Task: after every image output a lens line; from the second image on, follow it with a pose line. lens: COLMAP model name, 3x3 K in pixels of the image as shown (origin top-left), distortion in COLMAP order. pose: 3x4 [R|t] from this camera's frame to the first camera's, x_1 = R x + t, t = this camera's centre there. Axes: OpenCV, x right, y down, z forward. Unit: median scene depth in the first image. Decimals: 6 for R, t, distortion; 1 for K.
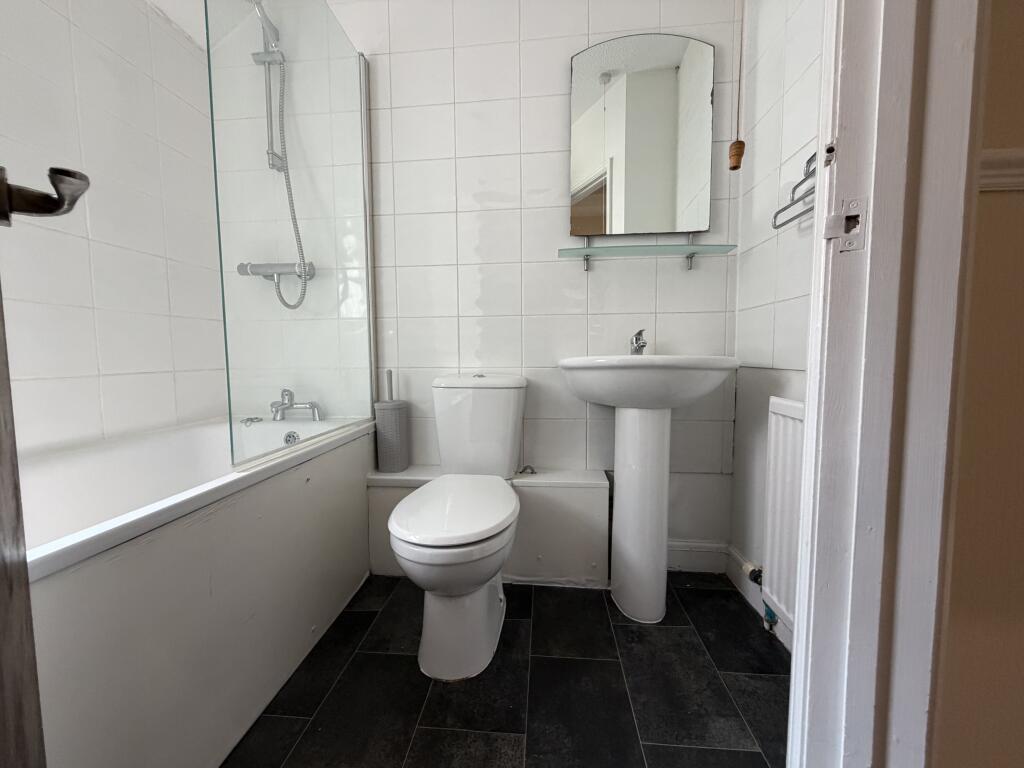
lens RADIAL K [[406.9, 0, 508.0], [0, 406.9, 384.0], [0, 0, 1]] dist [-0.002703, 0.000143]
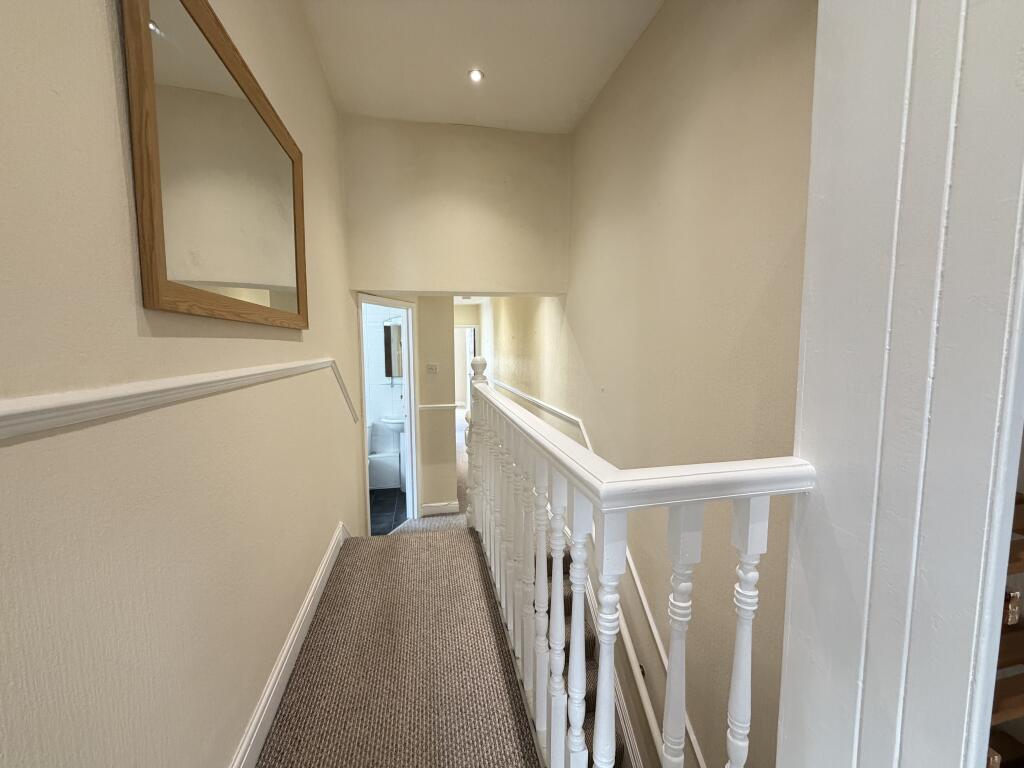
lens RADIAL K [[406.9, 0, 508.0], [0, 406.9, 384.0], [0, 0, 1]] dist [-0.002703, 0.000143]
pose [[0.955097, -0.026808, 0.295078, 0.130793], [0.022008, 0.999566, 0.019577, -0.366779], [-0.295475, -0.012204, 0.955272, -2.344959]]
